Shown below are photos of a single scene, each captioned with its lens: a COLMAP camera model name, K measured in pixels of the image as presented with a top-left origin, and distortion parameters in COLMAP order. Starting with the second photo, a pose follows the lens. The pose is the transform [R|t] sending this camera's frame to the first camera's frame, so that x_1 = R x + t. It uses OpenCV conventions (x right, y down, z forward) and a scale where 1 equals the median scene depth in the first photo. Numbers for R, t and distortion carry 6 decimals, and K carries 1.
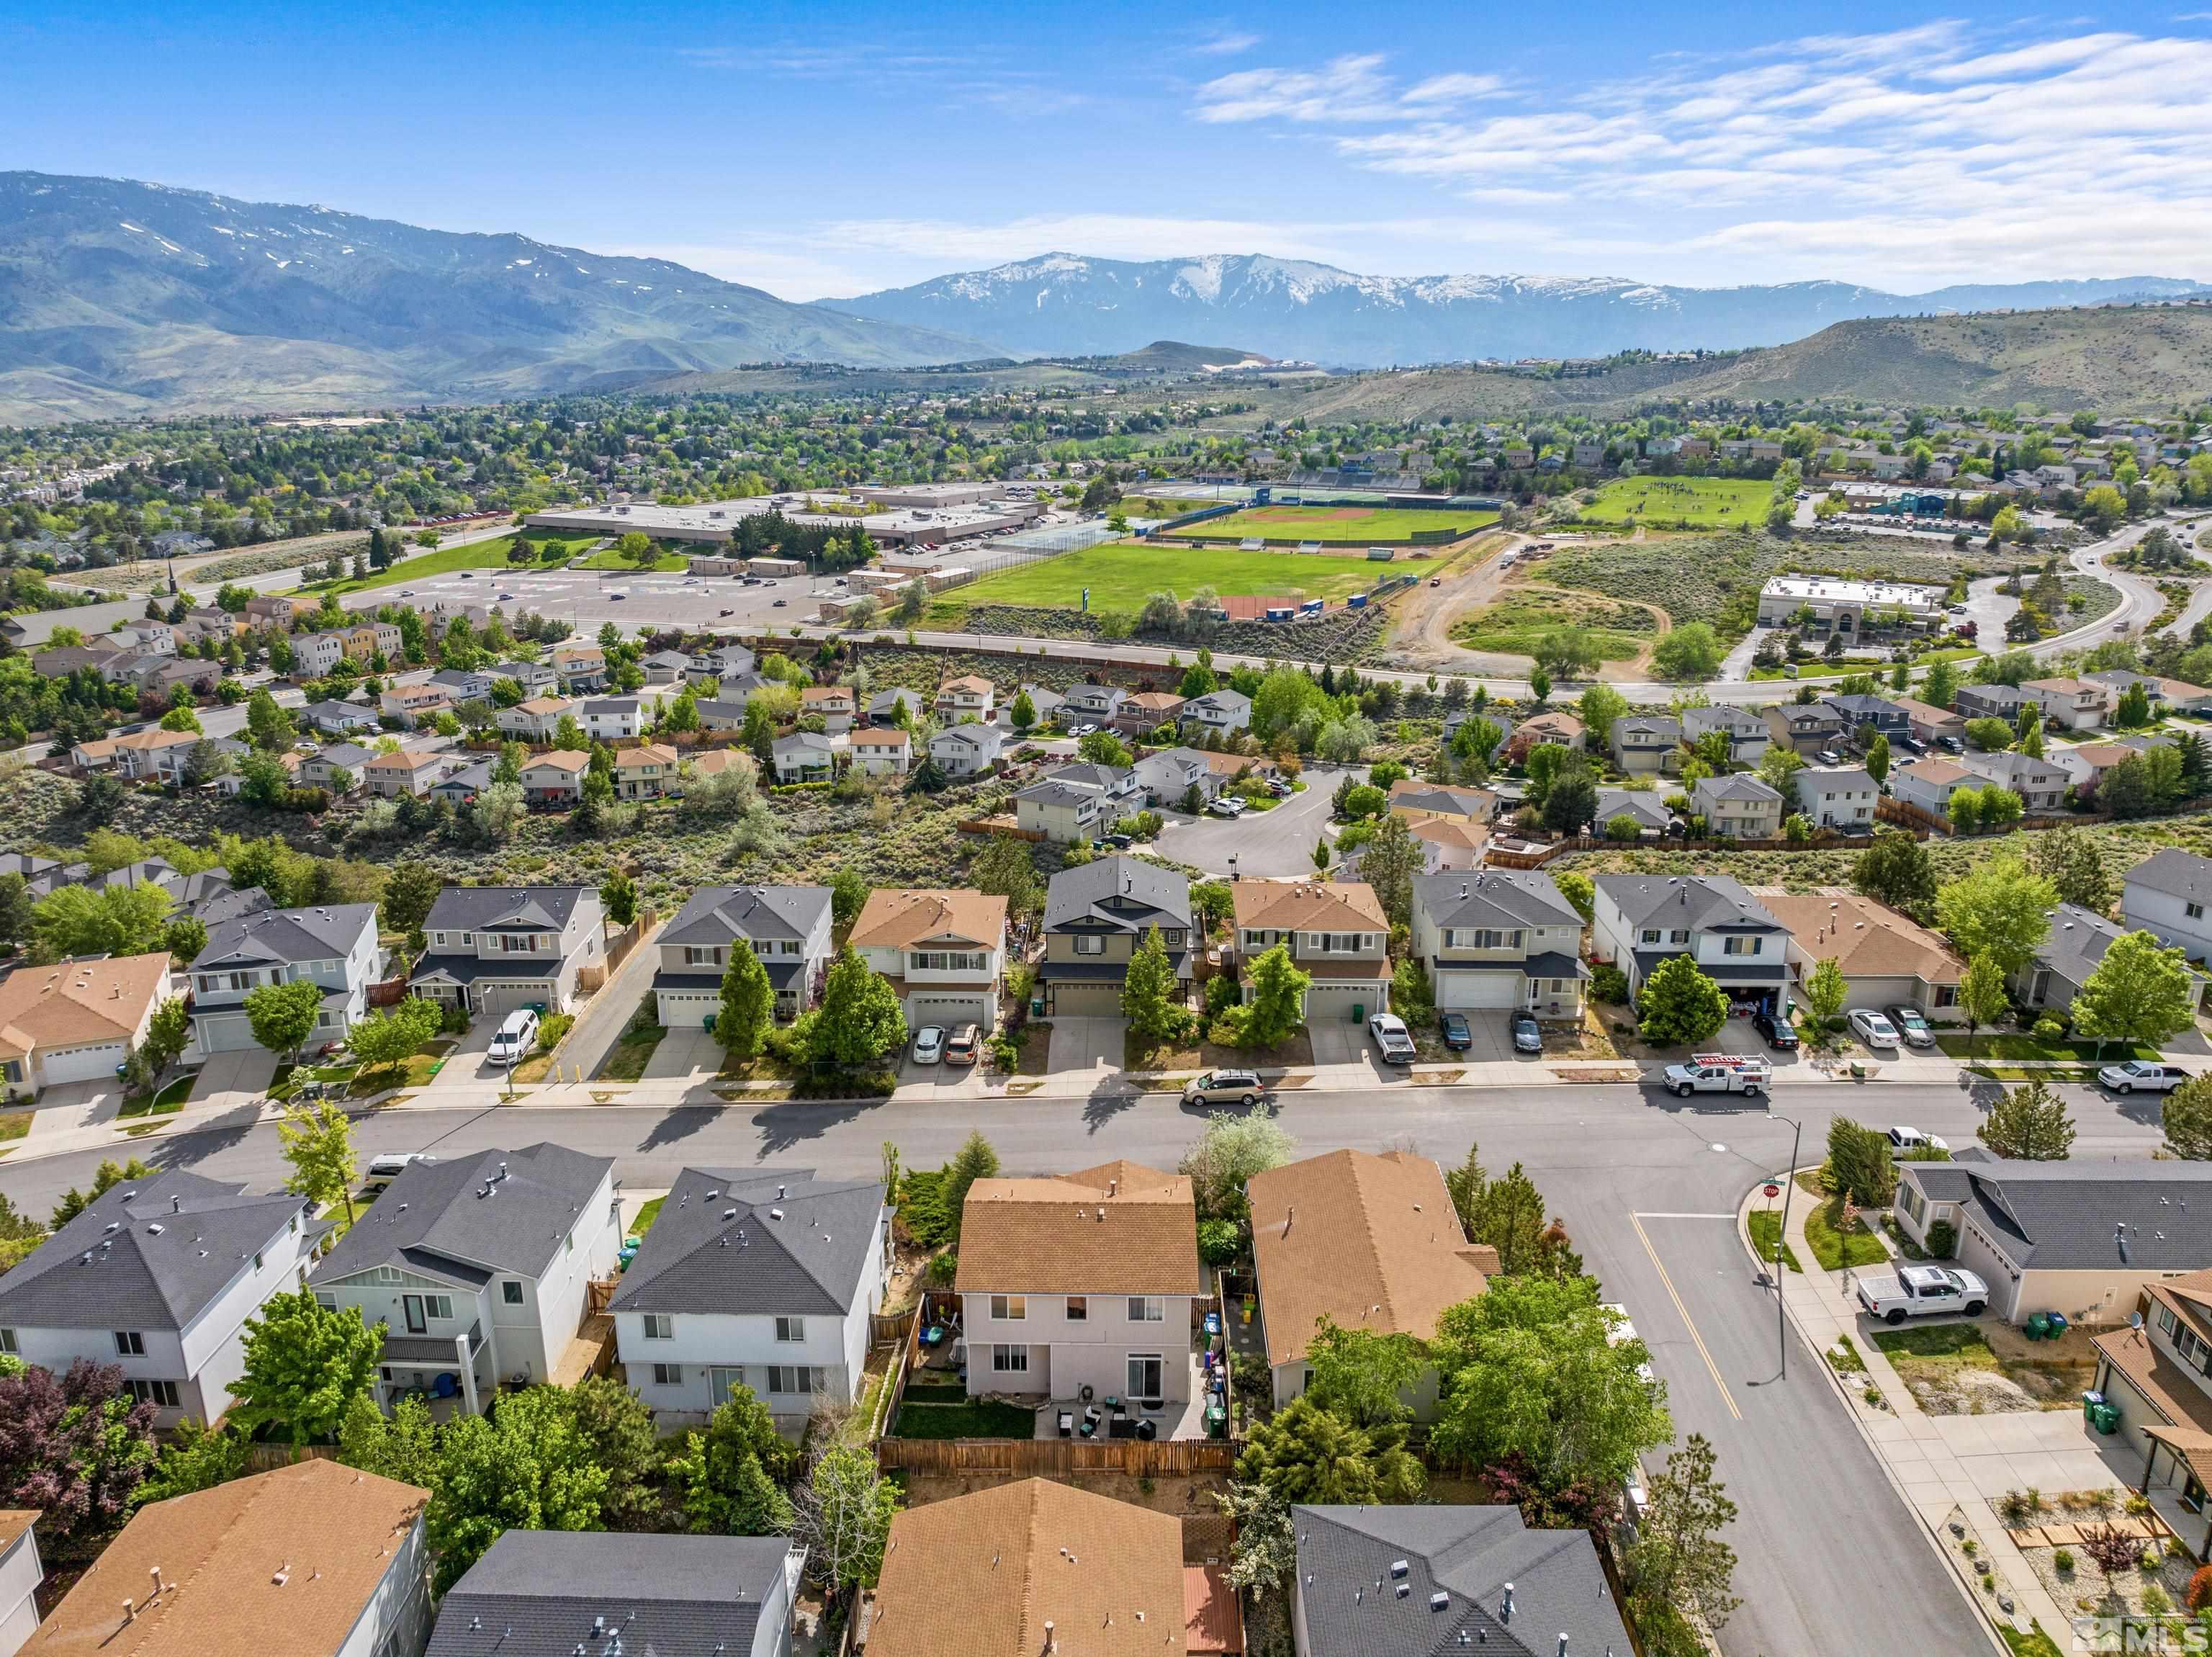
lens RADIAL K [[1564.4, 0, 1107.5], [0, 1564.4, 816.2], [0, 0, 1]] dist [-0.046220, 0.013480]
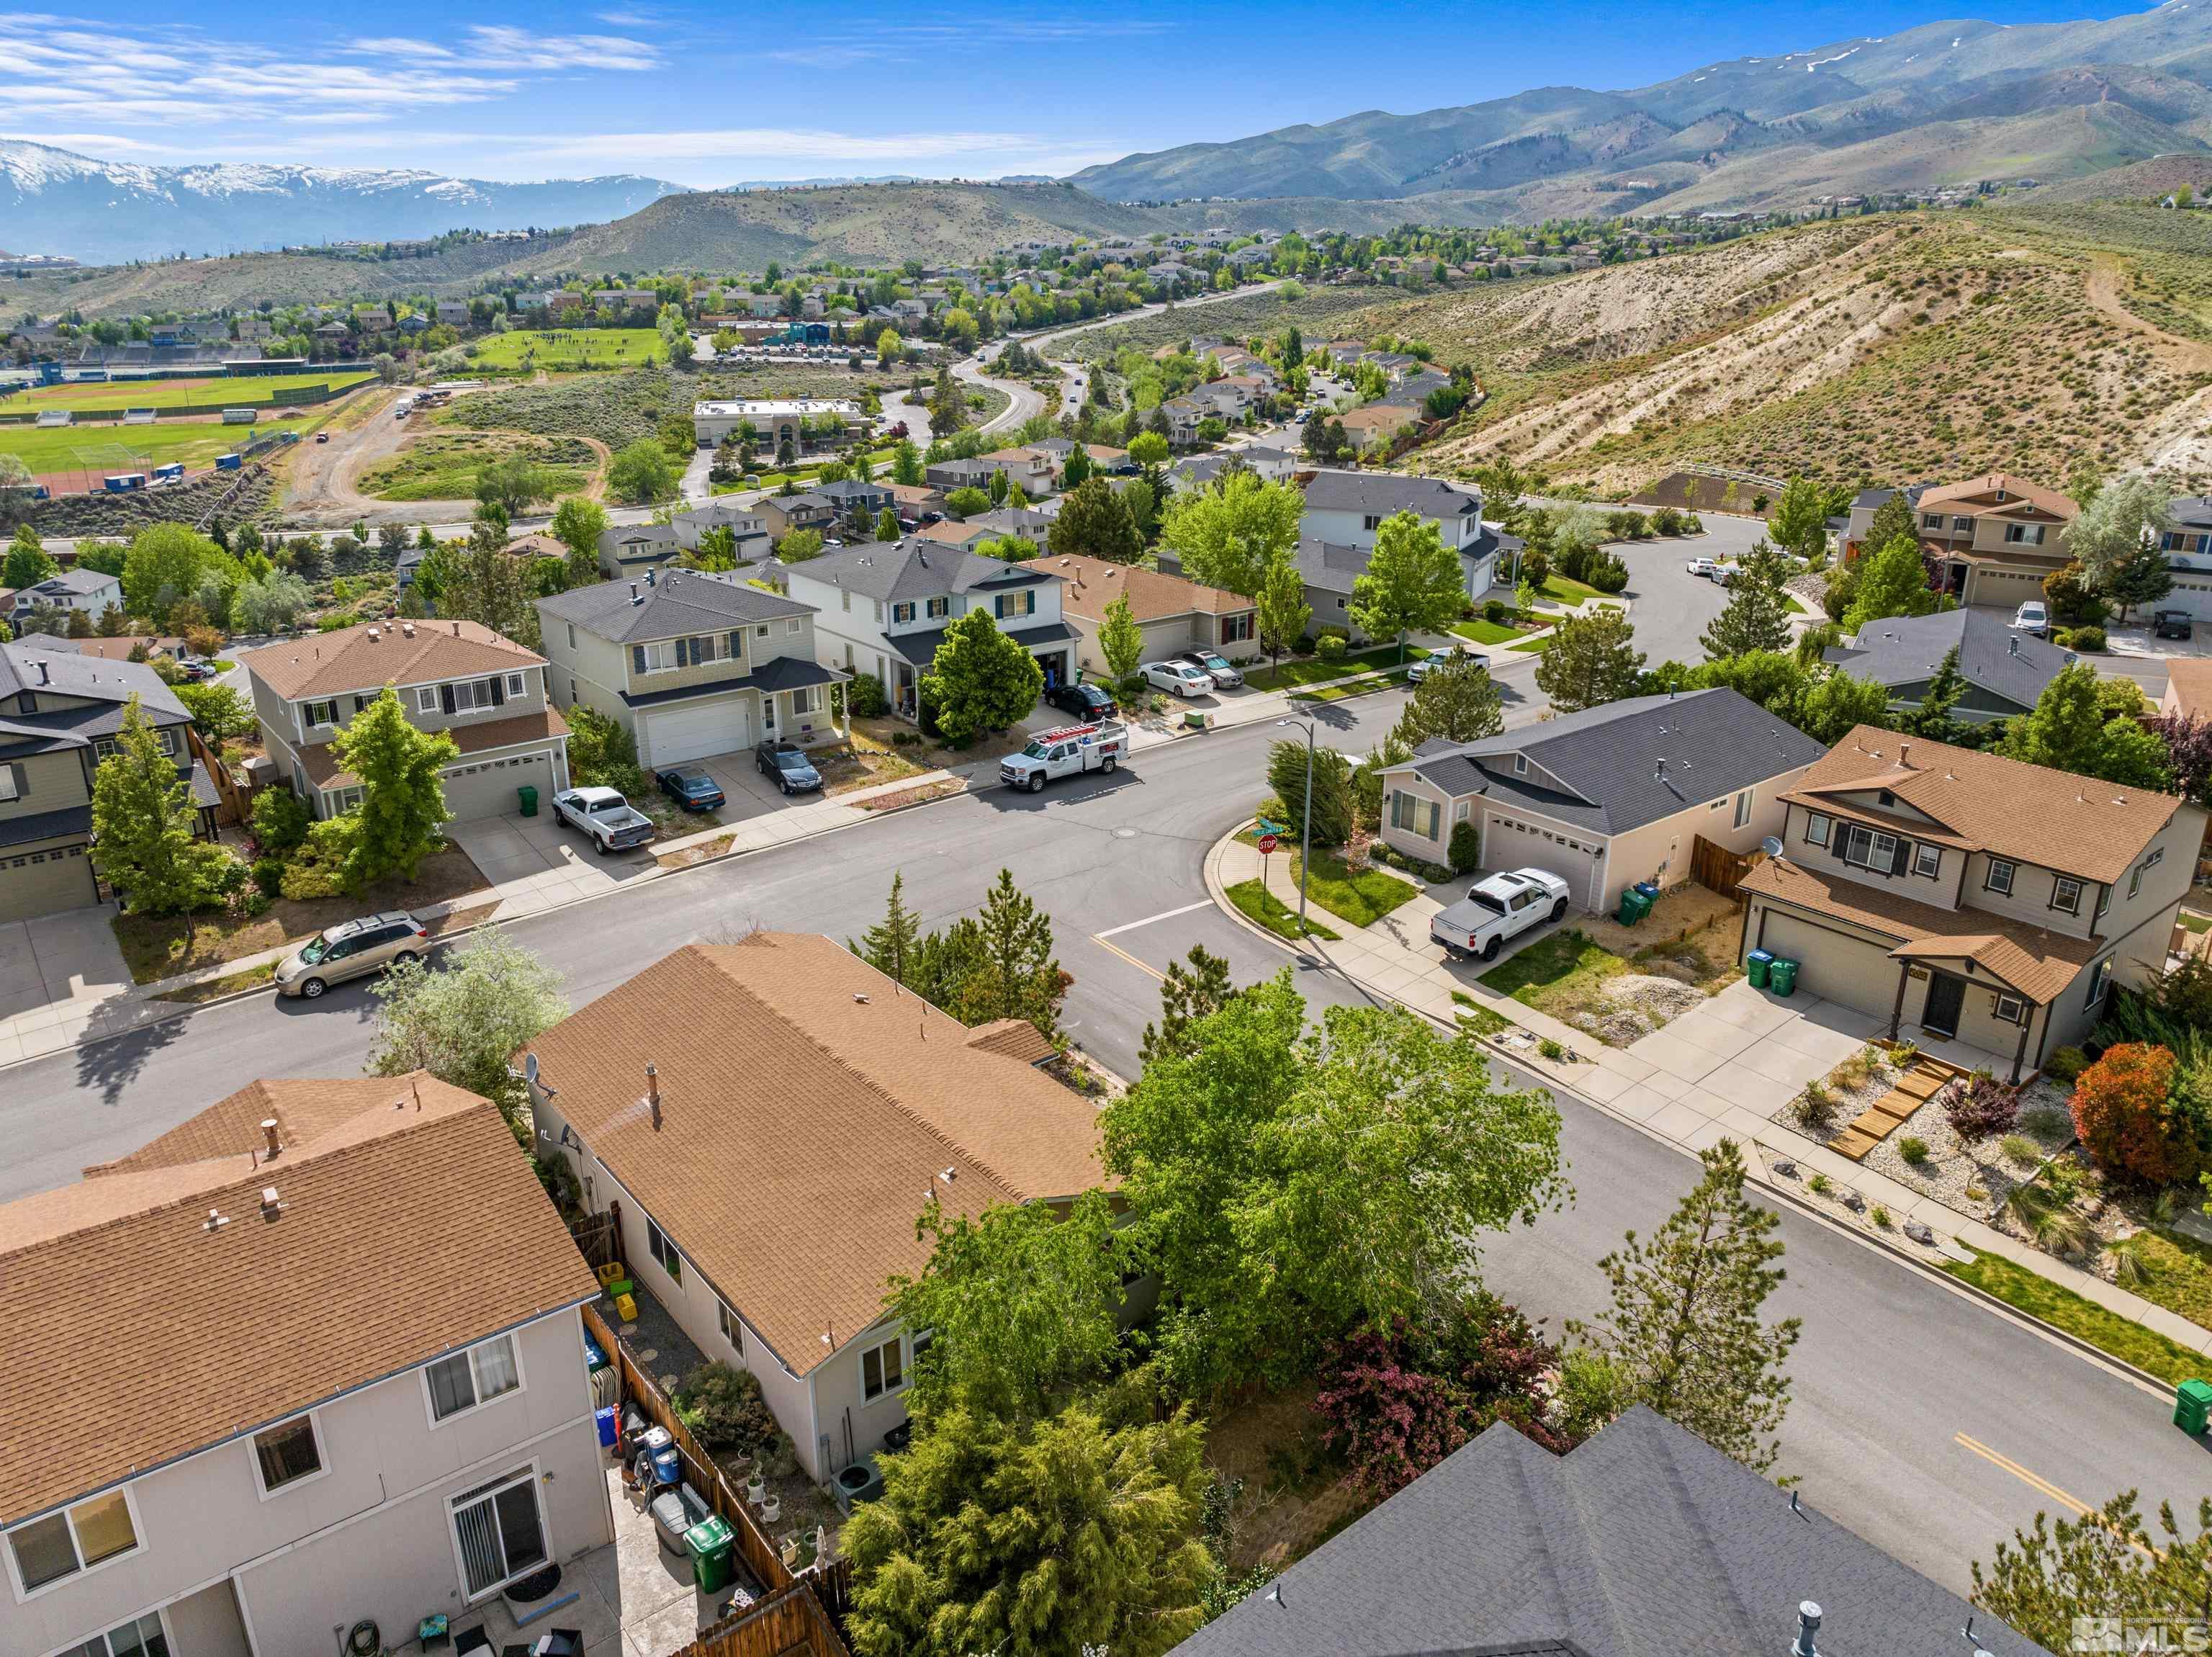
lens RADIAL K [[1564.4, 0, 1115.3], [0, 1564.4, 826.9], [0, 0, 1]] dist [-0.046220, 0.013480]
pose [[0.765815, -0.221250, 0.603801, -0.035785], [0.181502, 0.975140, 0.127117, 0.099520], [-0.616915, 0.012243, 0.786935, 0.367290]]
